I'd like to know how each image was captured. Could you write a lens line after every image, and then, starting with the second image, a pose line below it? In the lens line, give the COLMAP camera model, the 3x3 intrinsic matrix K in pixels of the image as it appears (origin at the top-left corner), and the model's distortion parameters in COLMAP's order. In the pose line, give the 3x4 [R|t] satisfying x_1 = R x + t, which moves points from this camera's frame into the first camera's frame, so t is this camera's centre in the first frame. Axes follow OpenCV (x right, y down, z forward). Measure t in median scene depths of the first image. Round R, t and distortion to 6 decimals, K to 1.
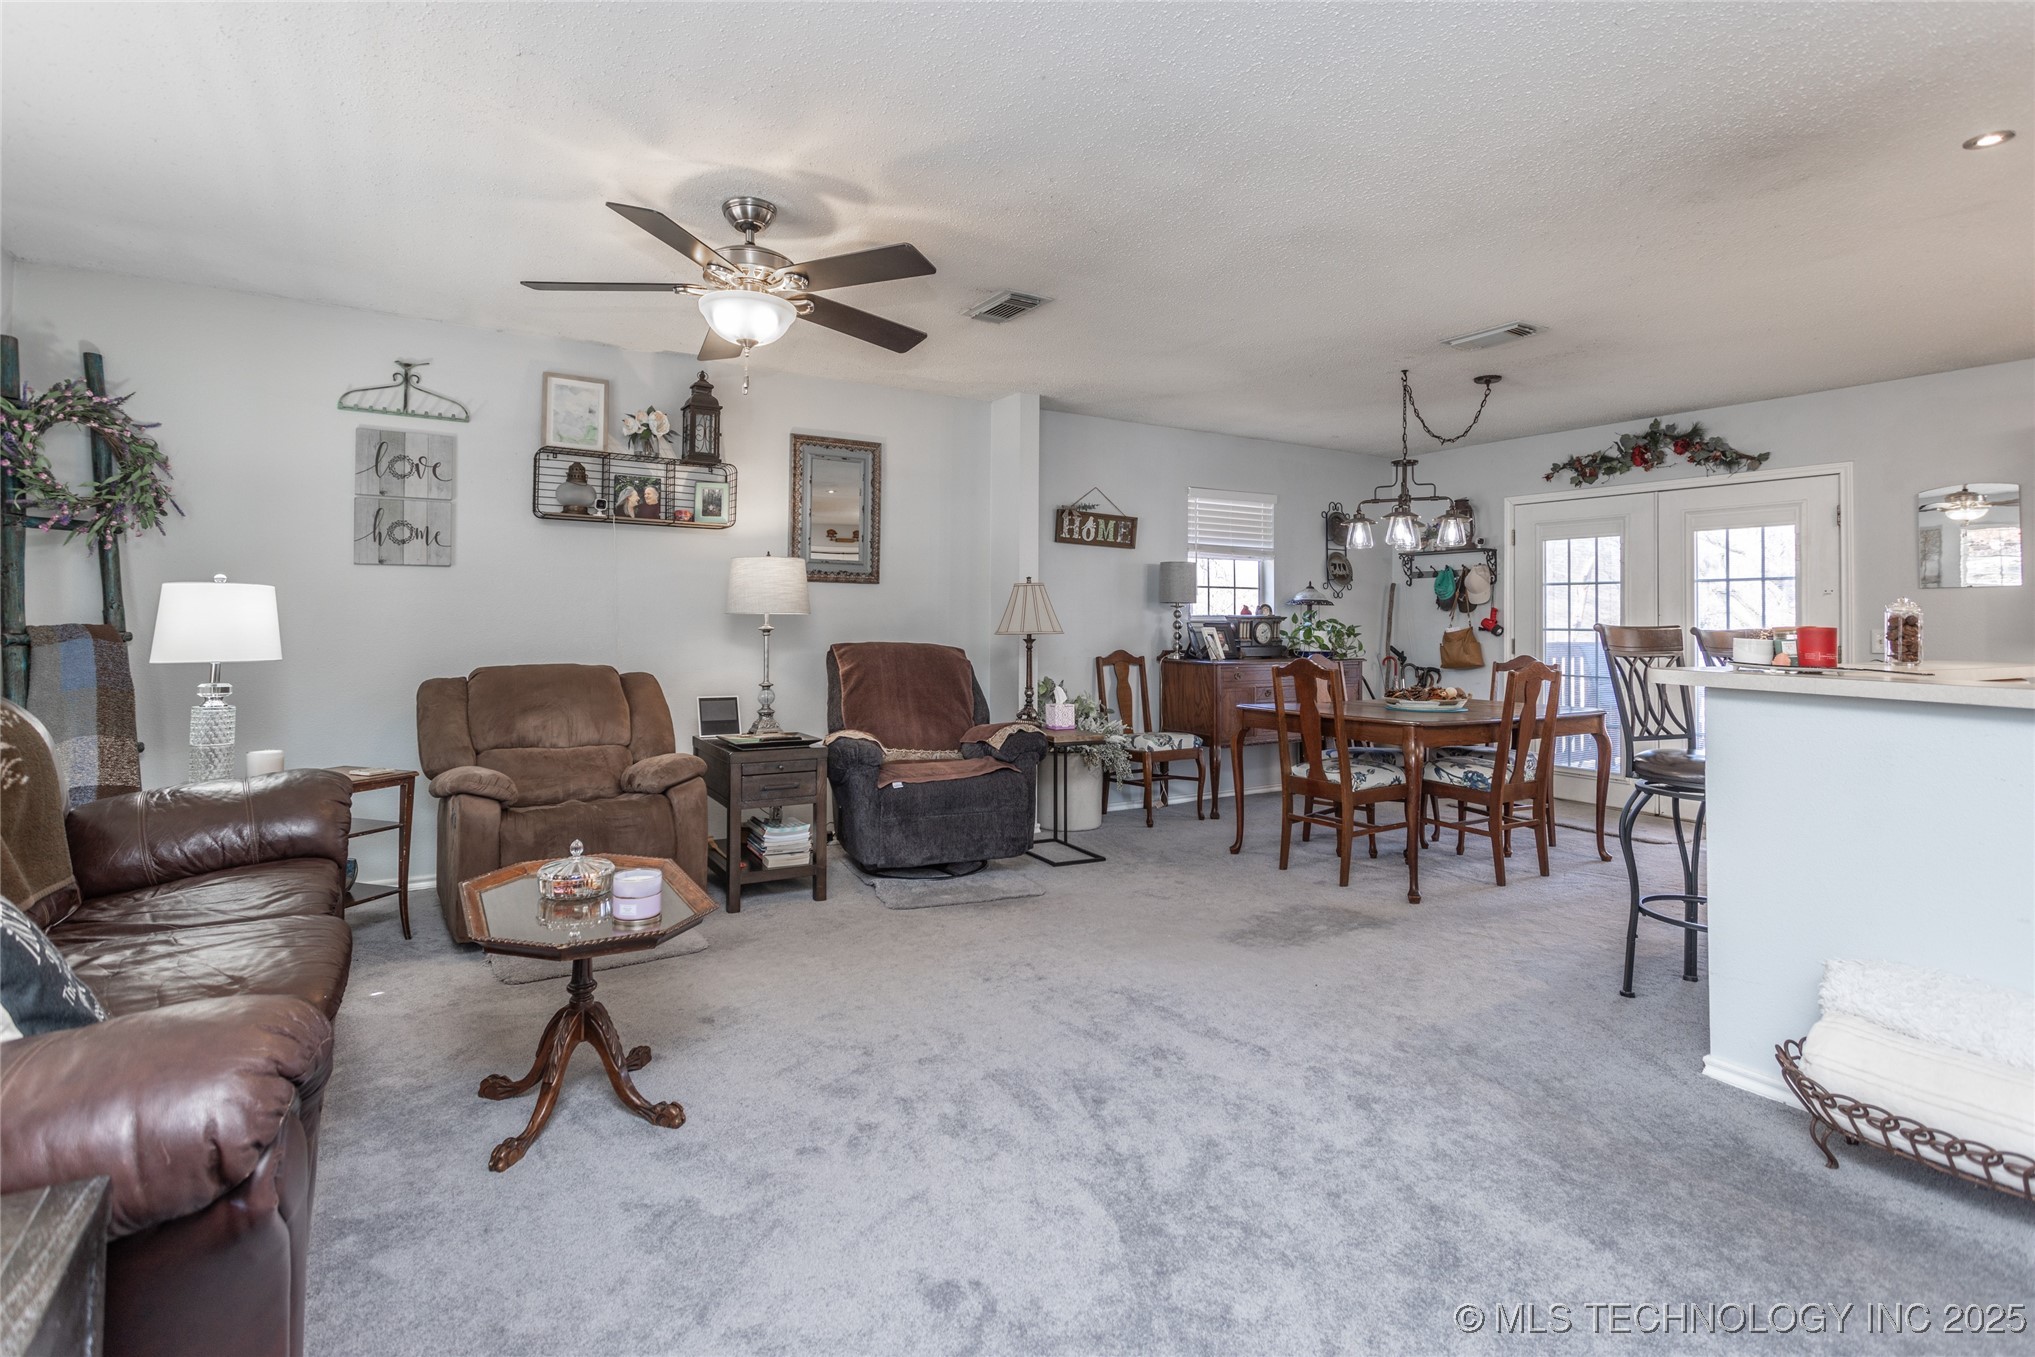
lens RADIAL K [[955.2, 0, 990.9], [0, 955.2, 597.3], [0, 0, 1]] dist [-0.003694, 0.001859]
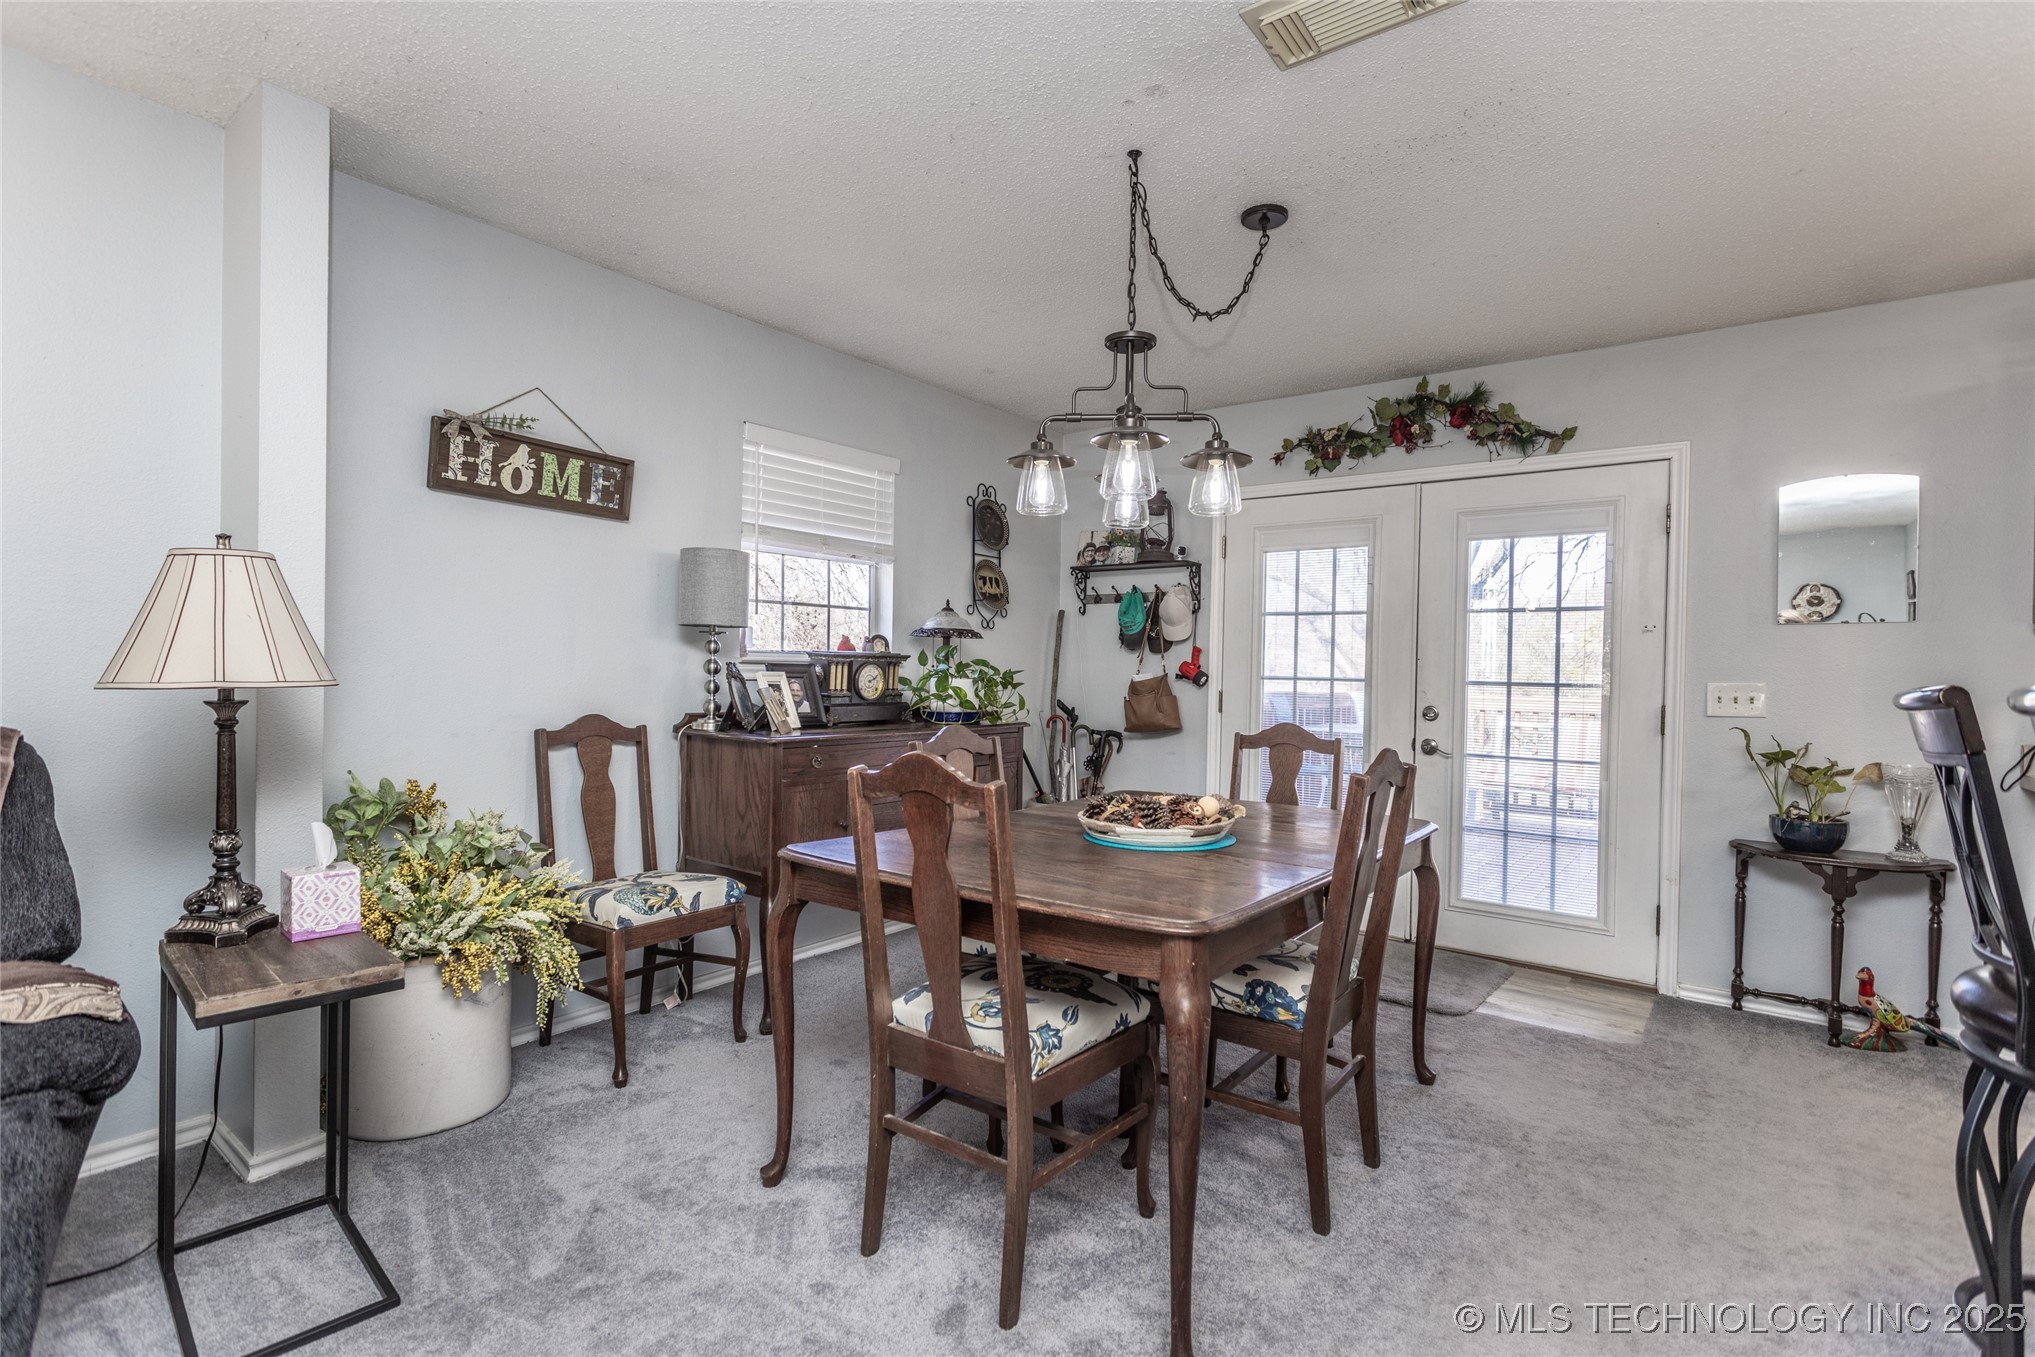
lens RADIAL K [[955.2, 0, 1016.2], [0, 955.2, 682.9], [0, 0, 1]] dist [-0.003694, 0.001859]
pose [[0.925033, 0.002377, 0.379879, 0.150007], [-0.019718, 0.998933, 0.041765, 0.011910], [-0.379374, -0.046124, 0.924093, 0.437034]]
